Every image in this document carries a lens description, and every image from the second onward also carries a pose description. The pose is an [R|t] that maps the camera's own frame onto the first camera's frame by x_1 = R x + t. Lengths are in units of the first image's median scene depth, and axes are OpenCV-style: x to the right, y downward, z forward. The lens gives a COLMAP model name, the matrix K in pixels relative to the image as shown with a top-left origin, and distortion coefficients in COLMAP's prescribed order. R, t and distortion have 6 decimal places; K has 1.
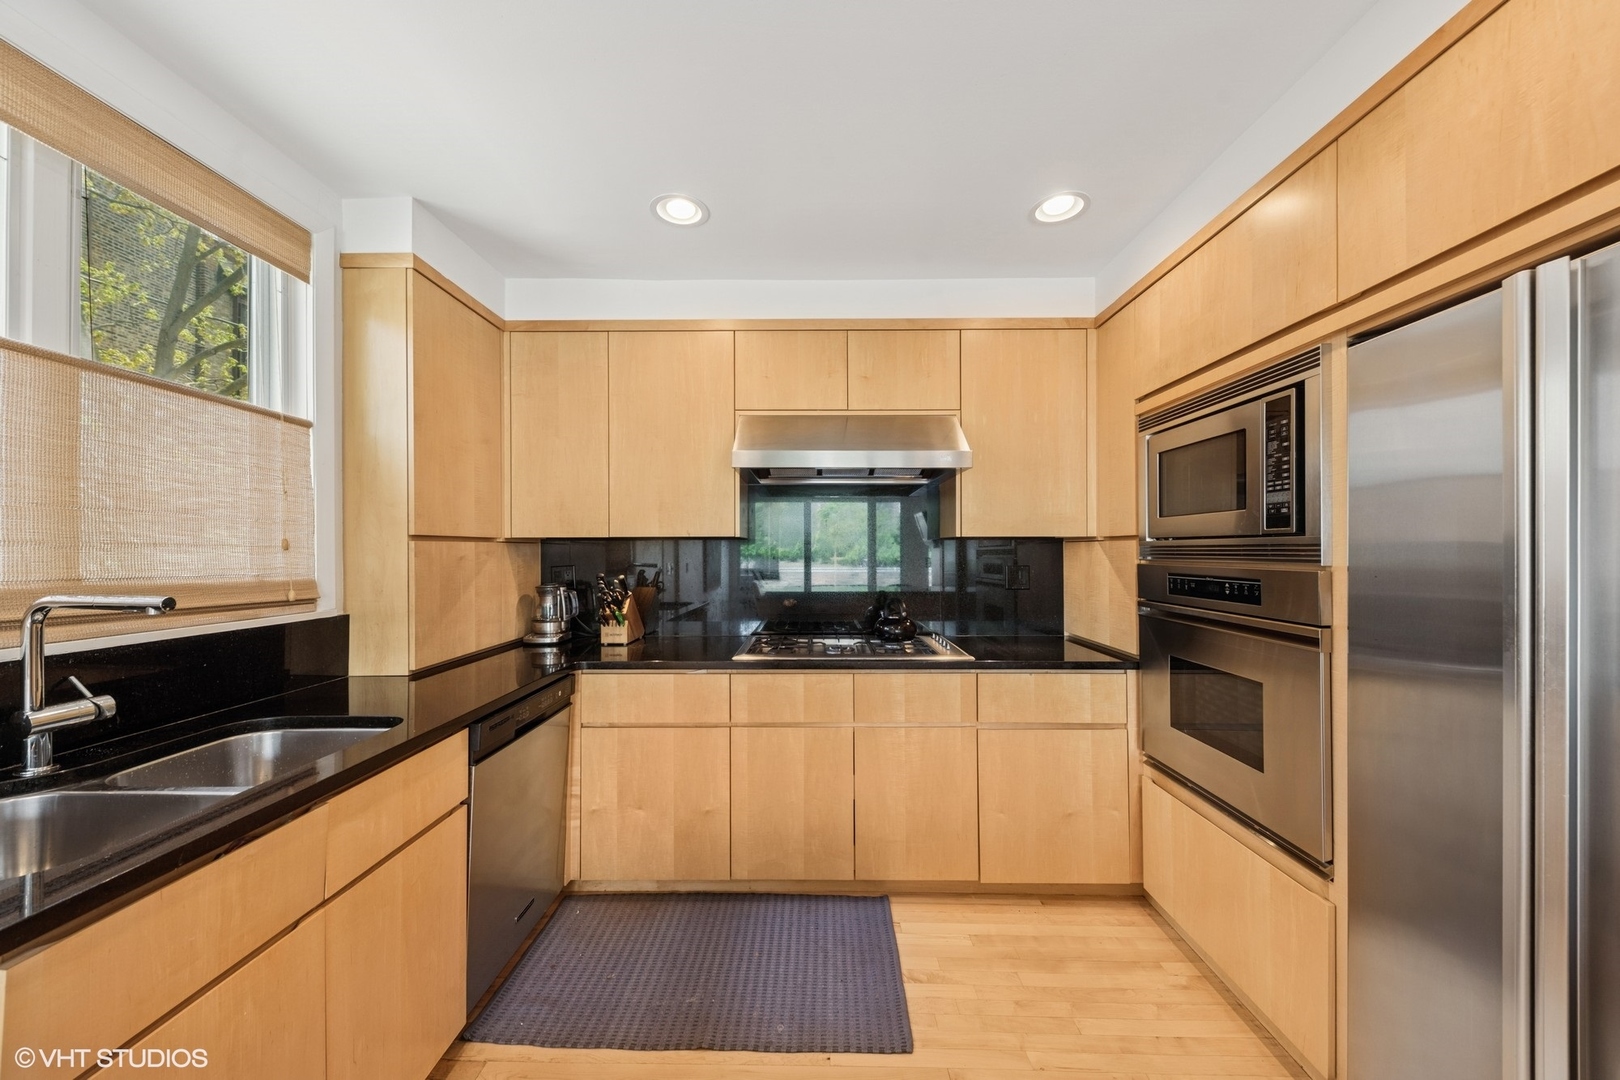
lens RADIAL K [[580.7, 0, 816.8], [0, 580.7, 546.6], [0, 0, 1]] dist [-0.000109, -0.001813]
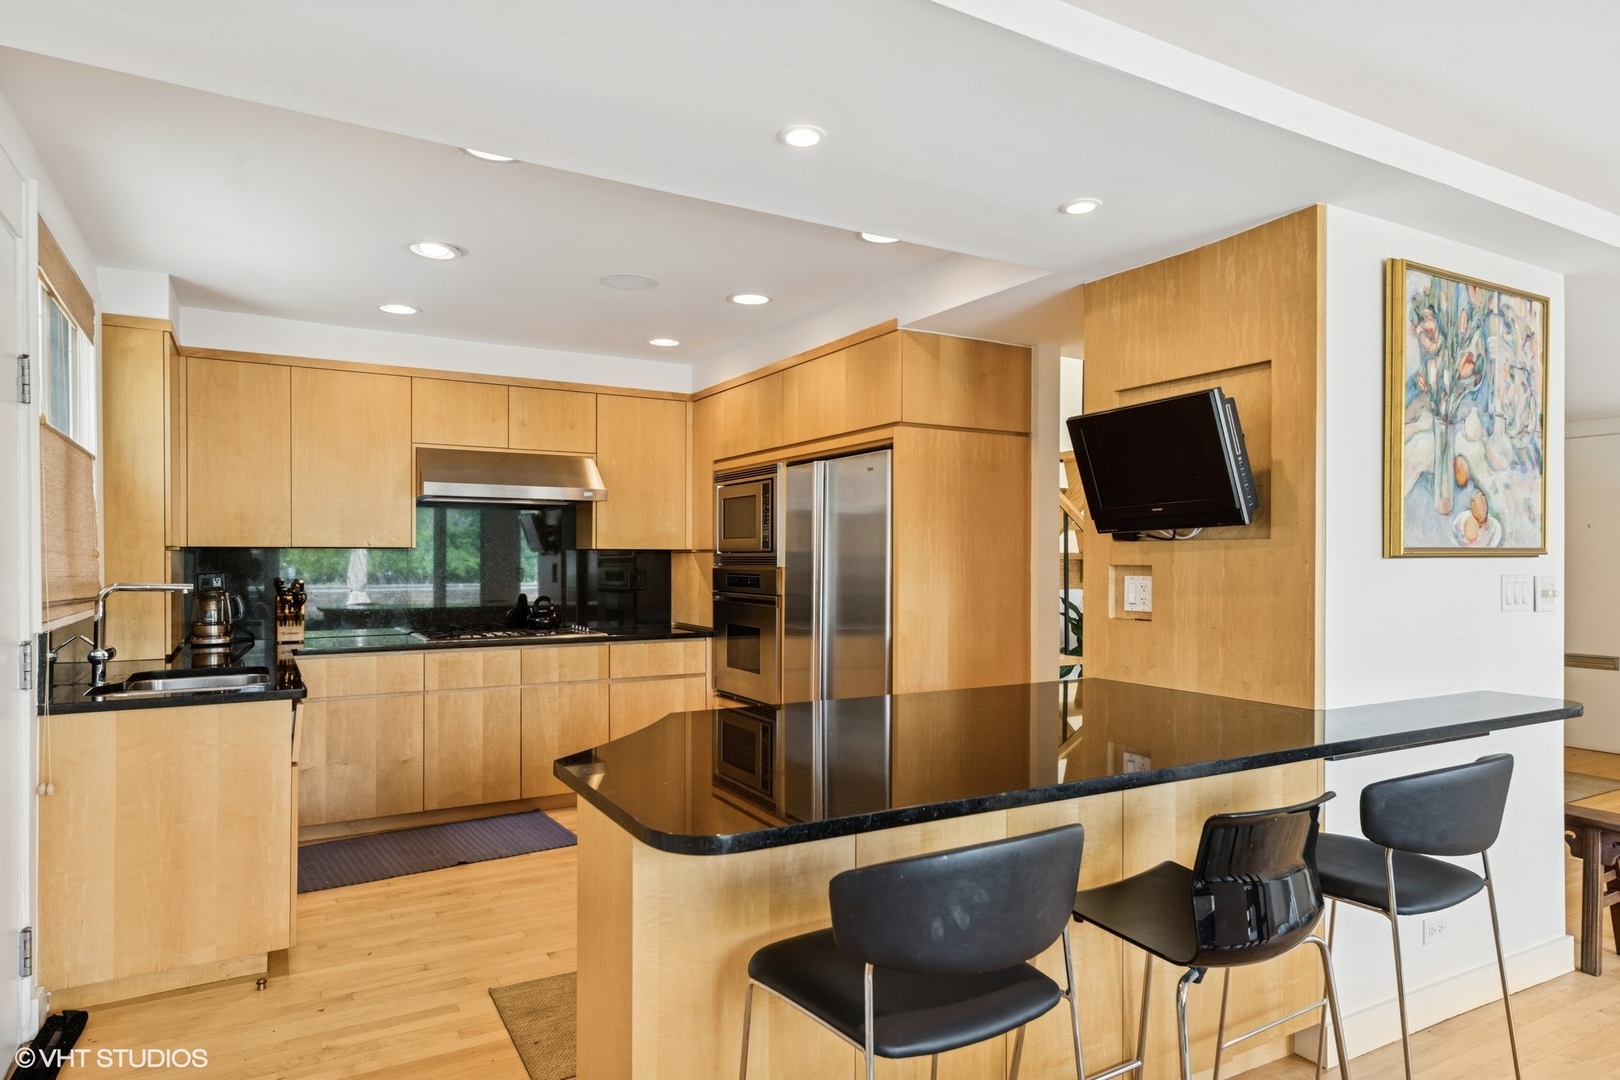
lens RADIAL K [[972.6, 0, 834.7], [0, 972.6, 555.8], [0, 0, 1]] dist [0.038708, -0.012582]
pose [[0.857677, 0.004462, 0.514170, -0.492127], [-0.006646, 0.999975, 0.002409, -0.011935], [-0.514146, -0.005483, 0.857685, -1.365416]]
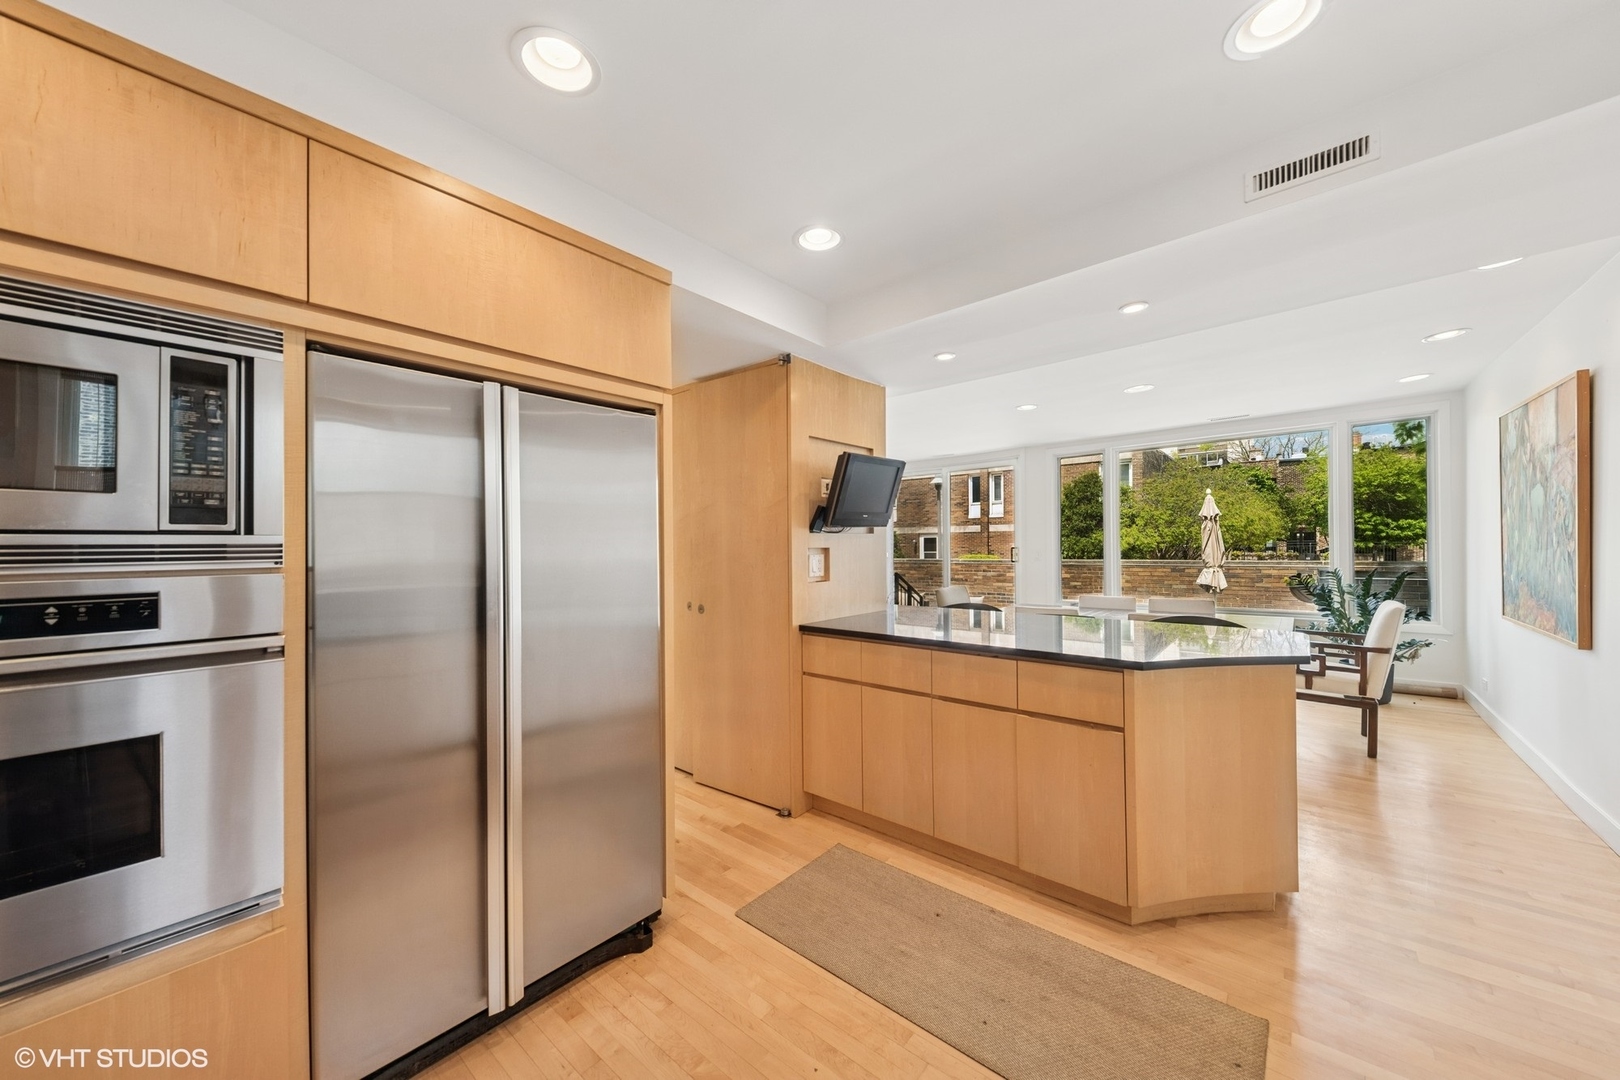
lens RADIAL K [[580.7, 0, 818.6], [0, 580.7, 542.9], [0, 0, 1]] dist [-0.000109, -0.001813]
pose [[-0.771143, 0.023197, 0.636239, -0.244250], [0.016366, 0.999728, -0.016615, 0.014490], [-0.636451, -0.002400, -0.771313, 0.735947]]
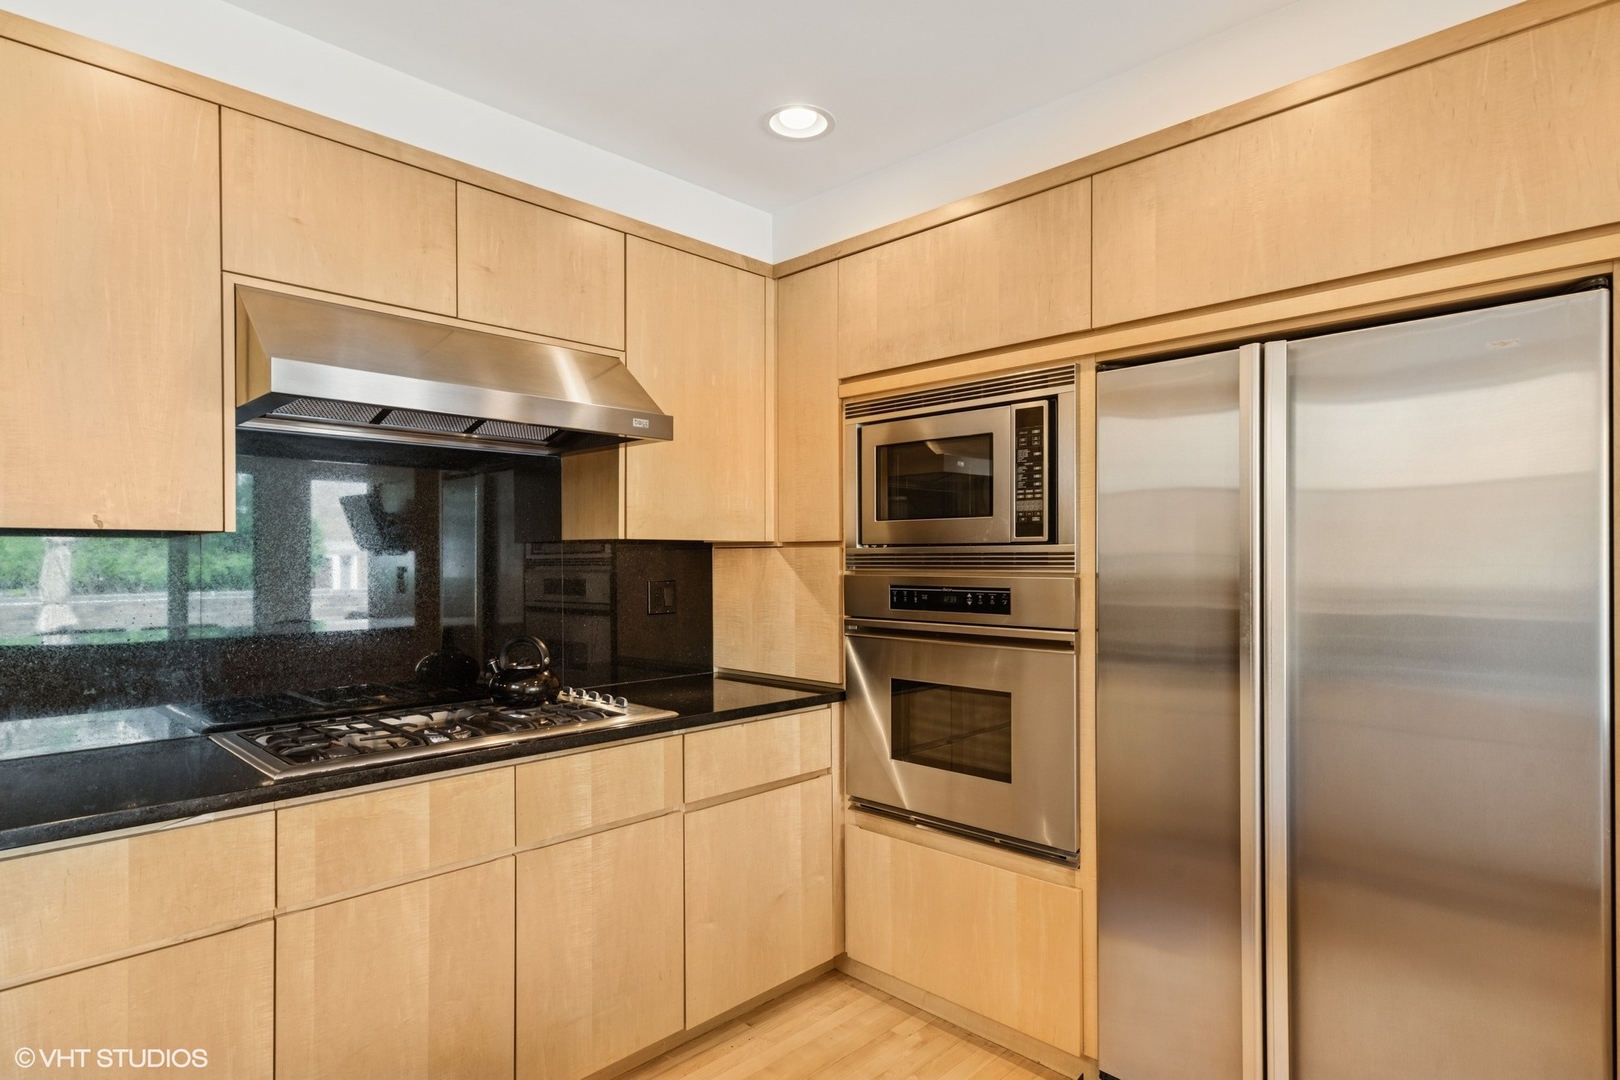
lens RADIAL K [[856.9, 0, 834.0], [0, 856.9, 557.9], [0, 0, 1]] dist [0.006571, 0.001317]
pose [[0.680396, 0.000751, 0.732845, -0.362767], [-0.003404, 0.999992, 0.002135, 0.002389], [-0.732837, -0.003947, 0.680393, 0.161112]]
